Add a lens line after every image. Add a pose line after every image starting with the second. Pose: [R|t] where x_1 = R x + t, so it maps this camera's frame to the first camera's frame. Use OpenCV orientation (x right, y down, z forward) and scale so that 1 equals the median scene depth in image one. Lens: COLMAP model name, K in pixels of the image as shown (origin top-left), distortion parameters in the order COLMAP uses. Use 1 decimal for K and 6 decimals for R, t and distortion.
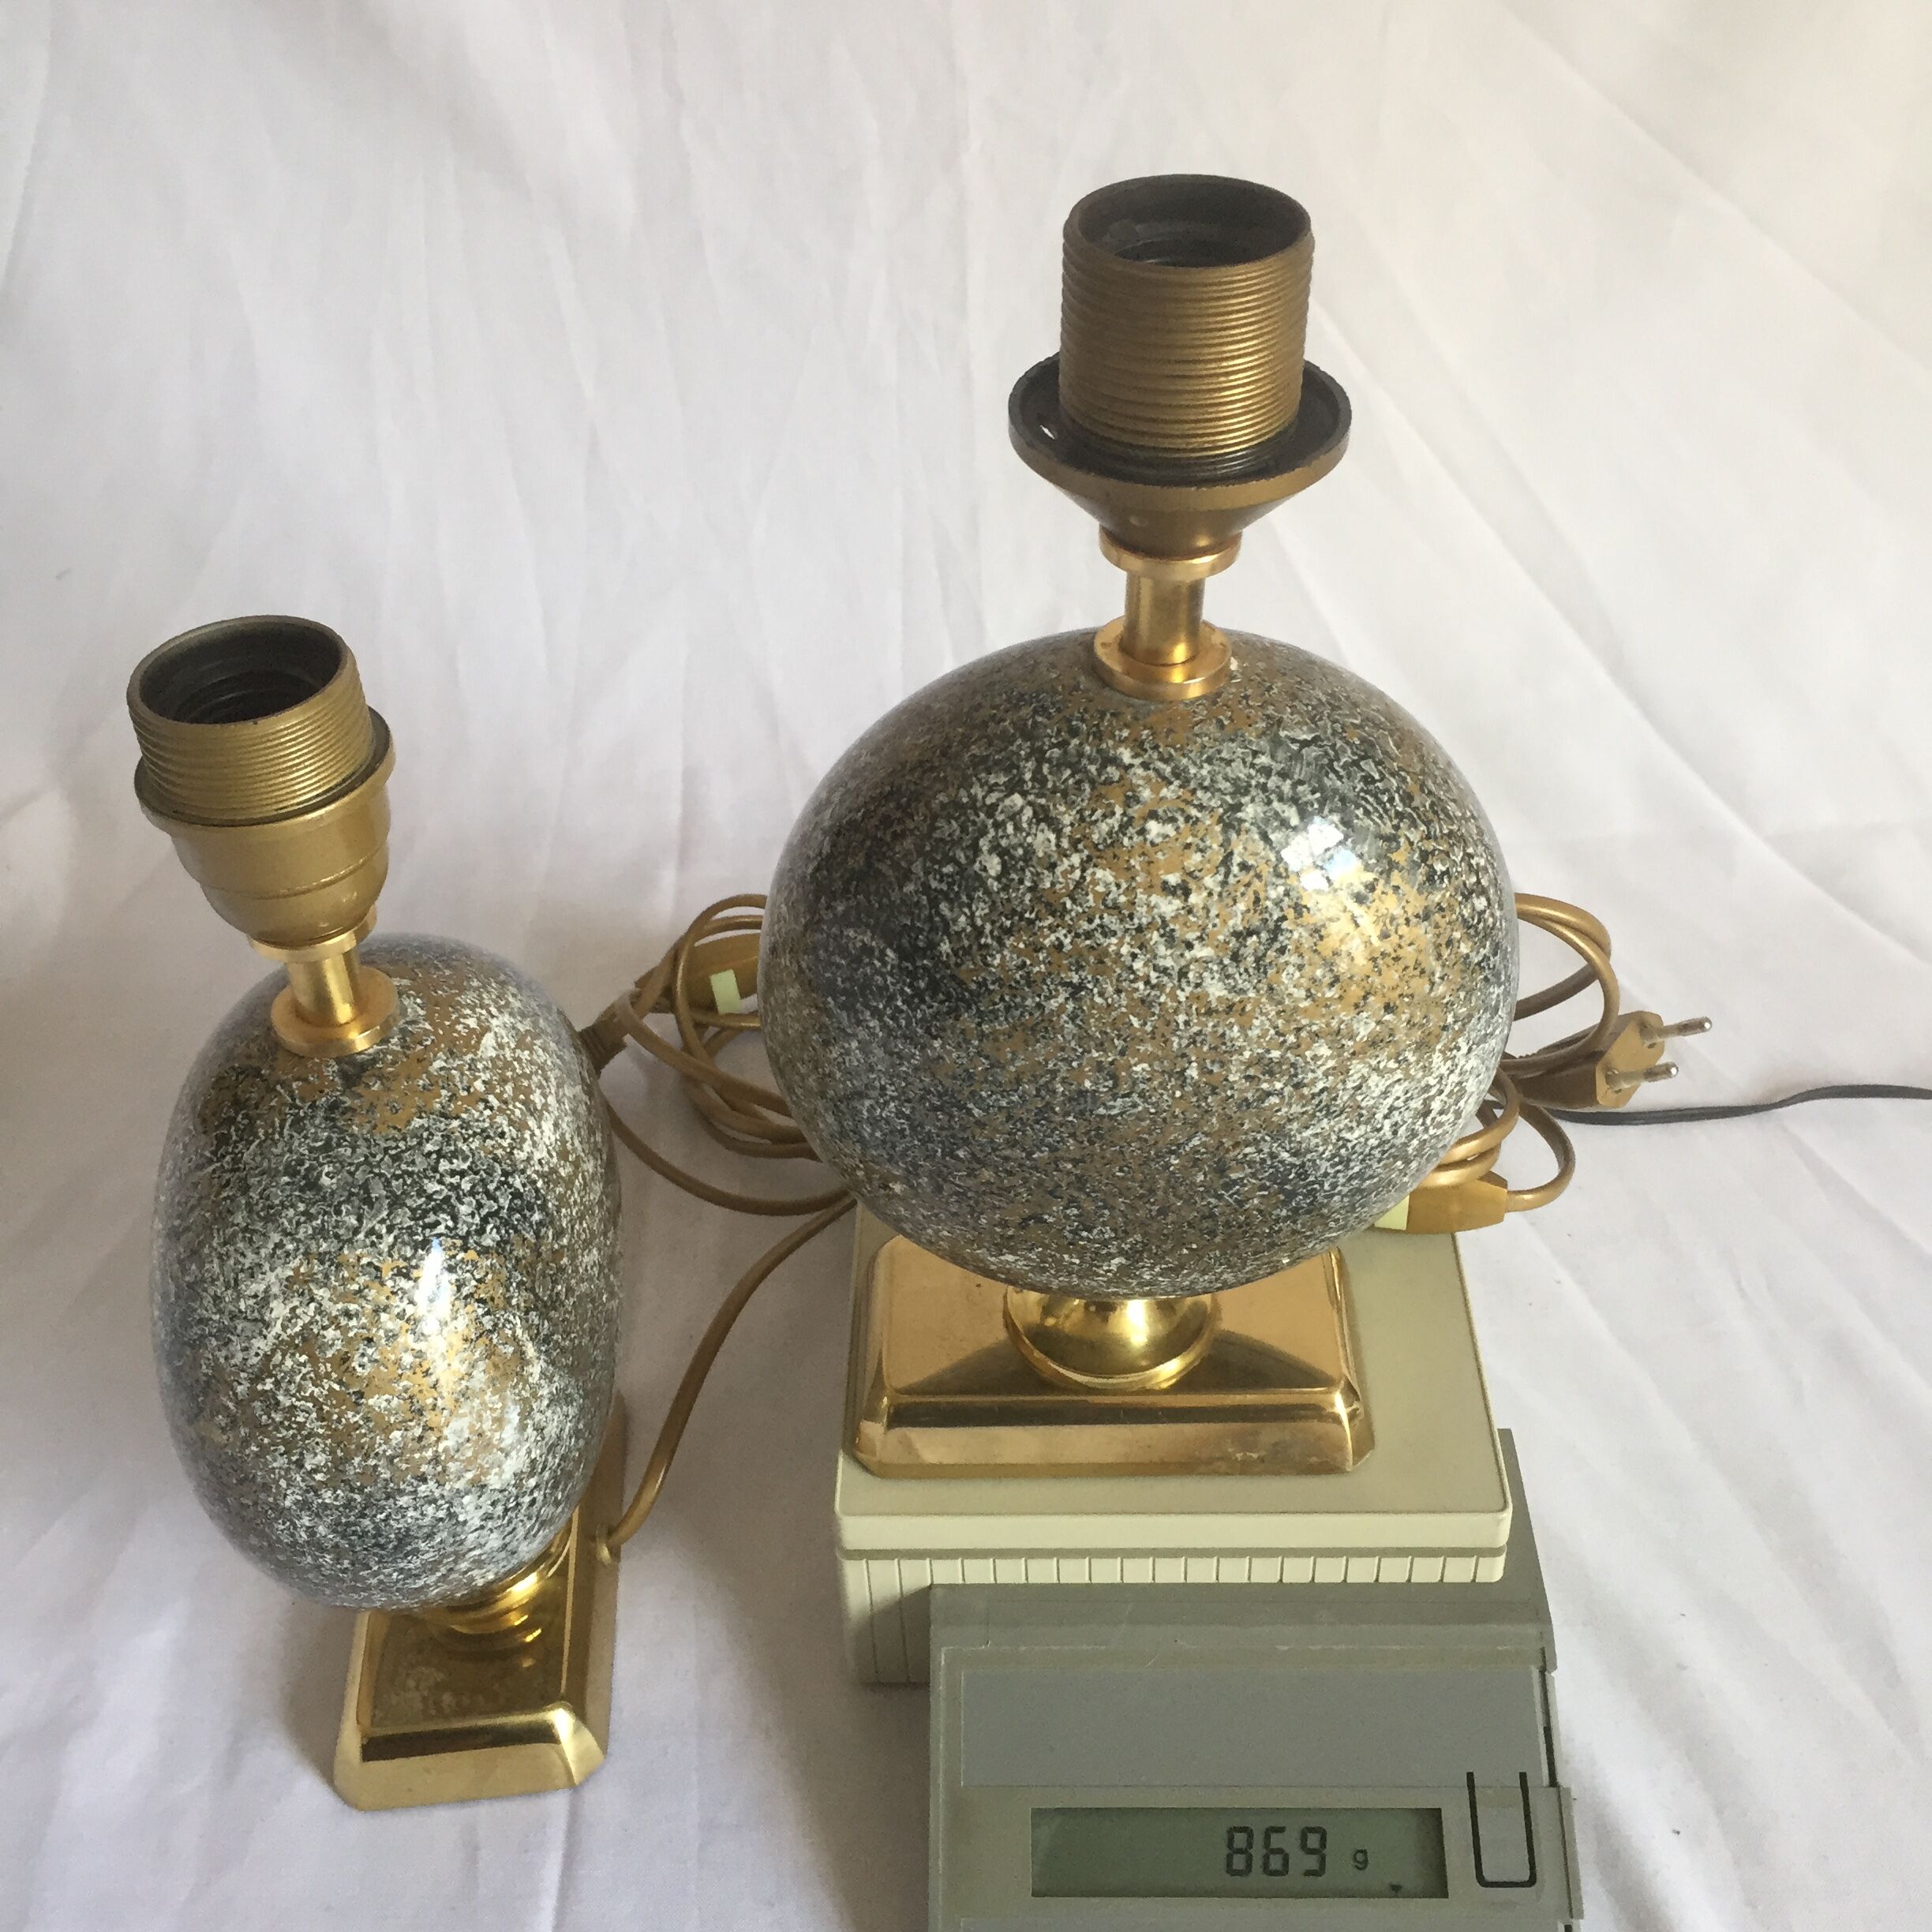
lens RADIAL K [[2220.5, 0, 961.0], [0, 2220.5, 972.2], [0, 0, 1]] dist [0.046523, 0.027138]
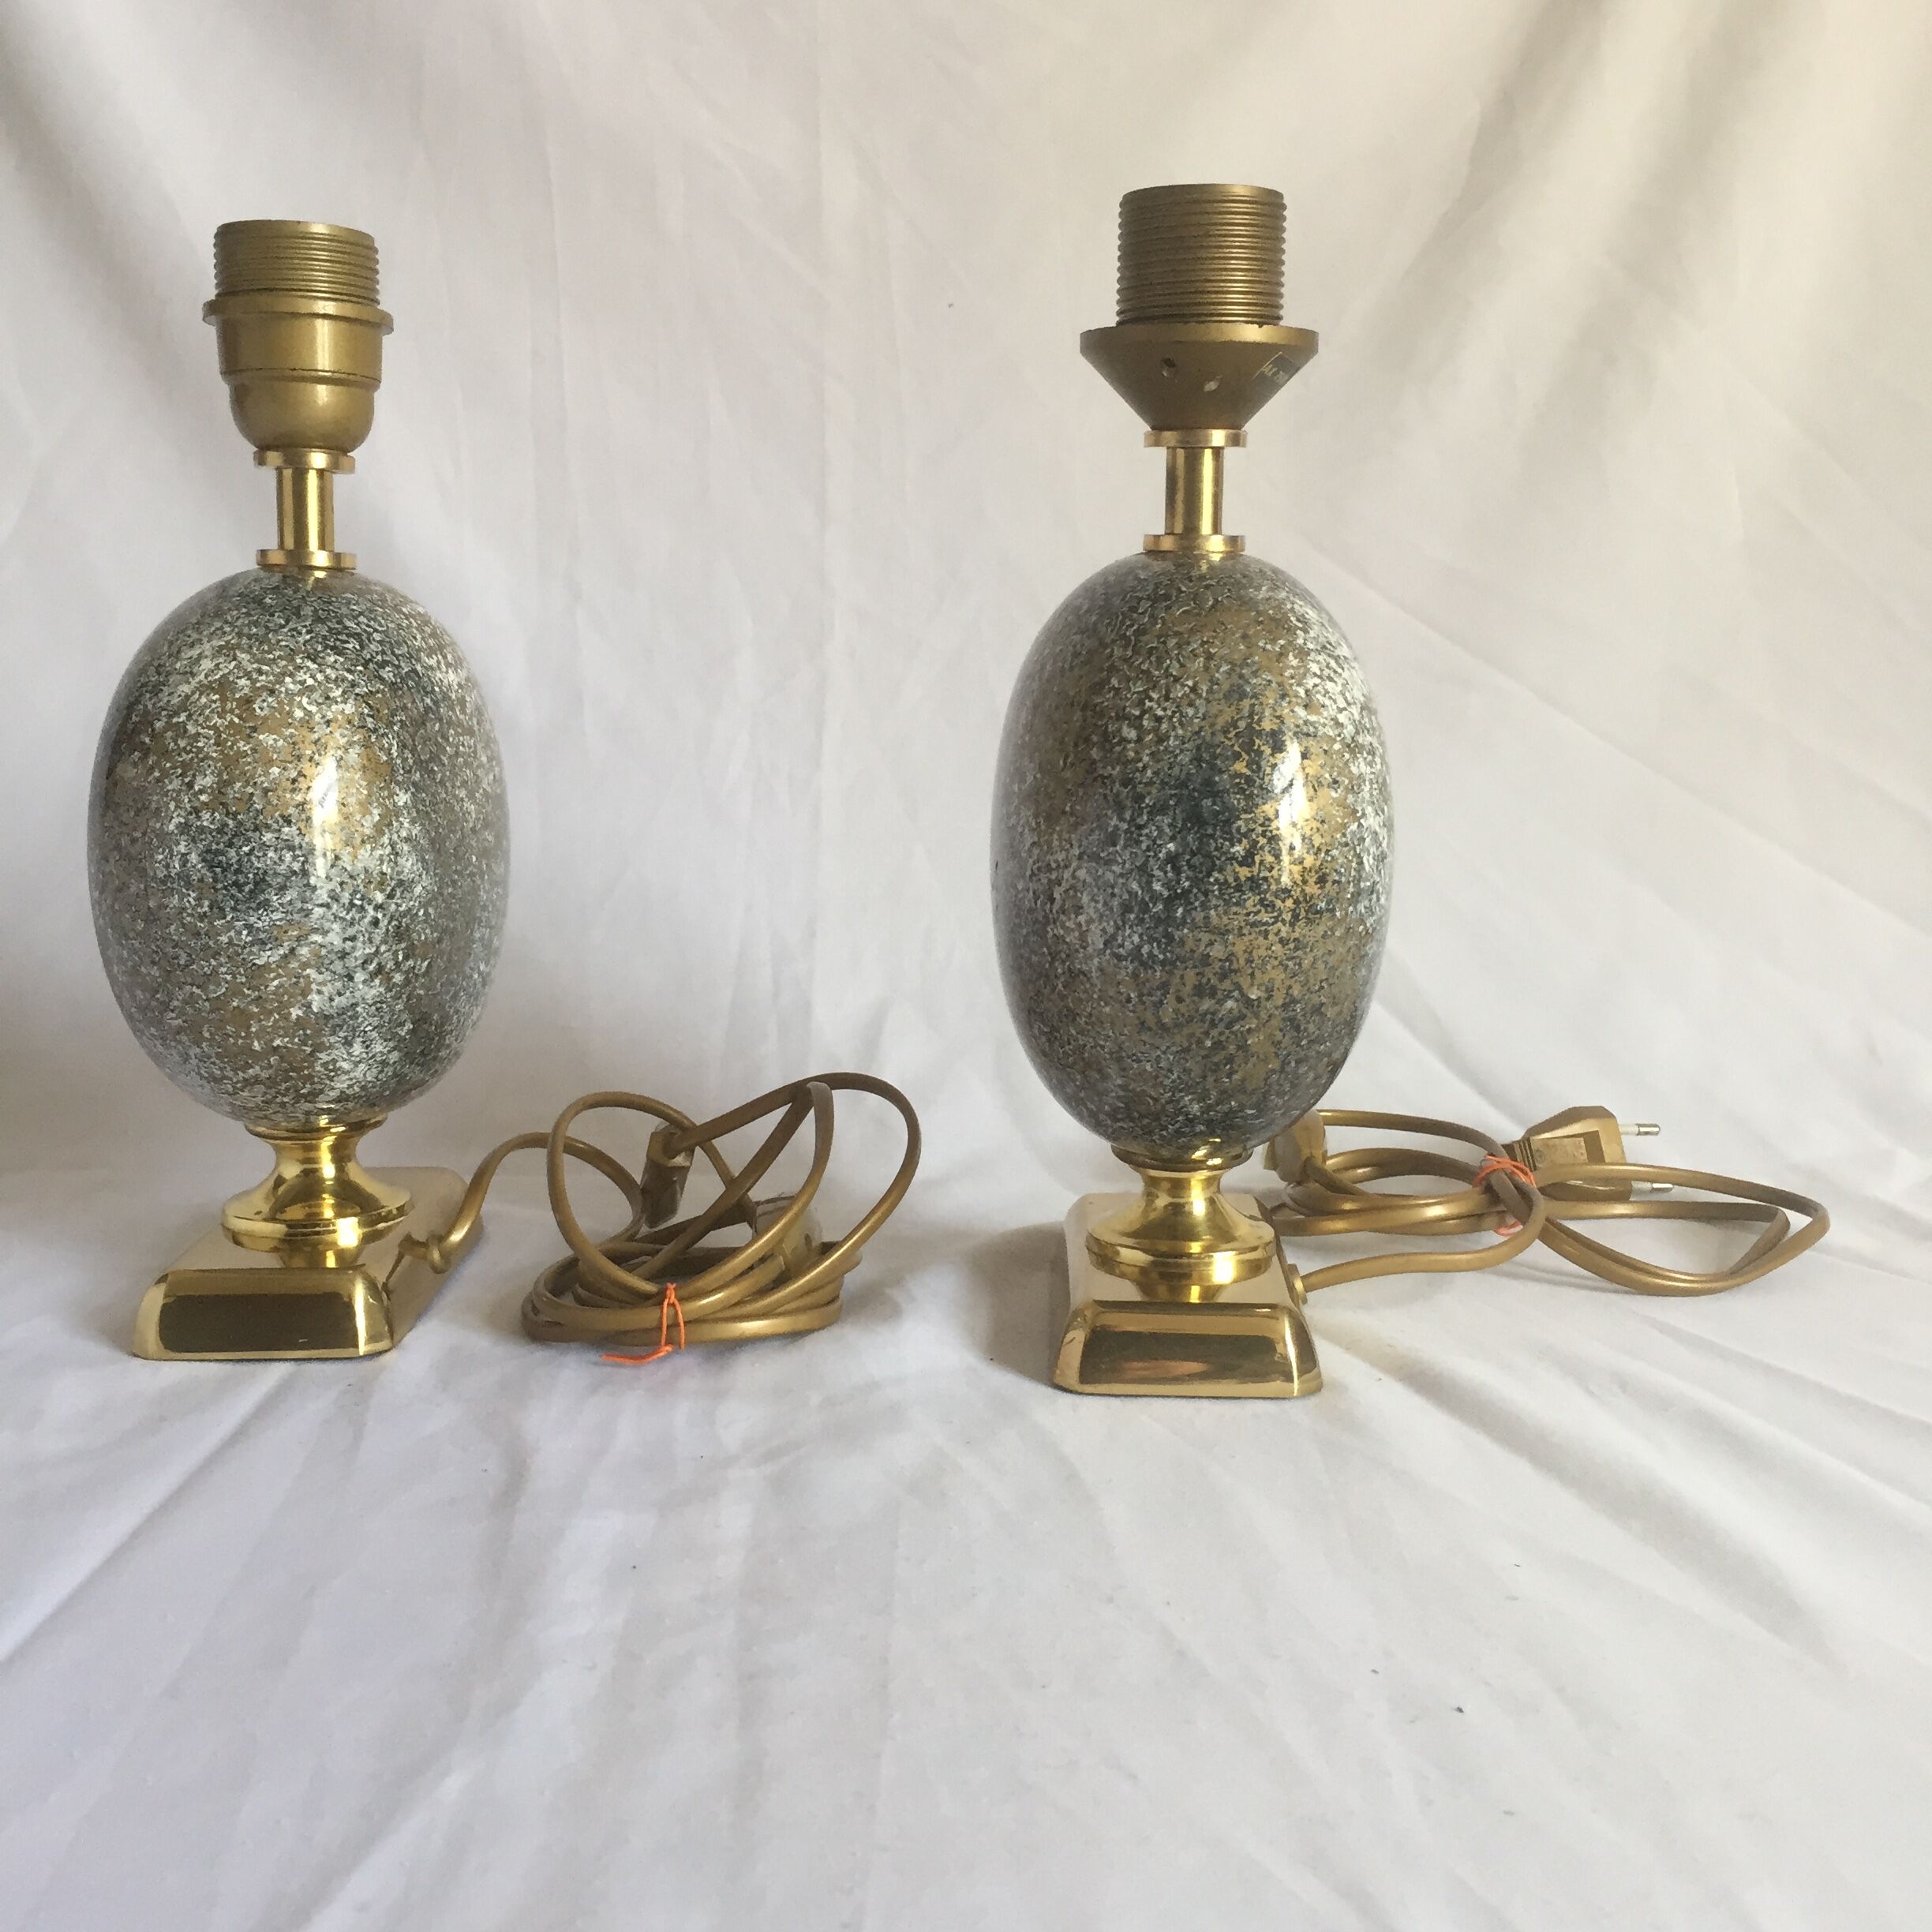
lens RADIAL K [[2220.5, 0, 961.0], [0, 2220.5, 972.2], [0, 0, 1]] dist [0.046523, 0.027138]
pose [[0.996385, 0.057939, -0.062126, 0.195350], [-0.081843, 0.850703, -0.519236, 0.892978], [0.022767, 0.522443, 0.852370, 0.042653]]
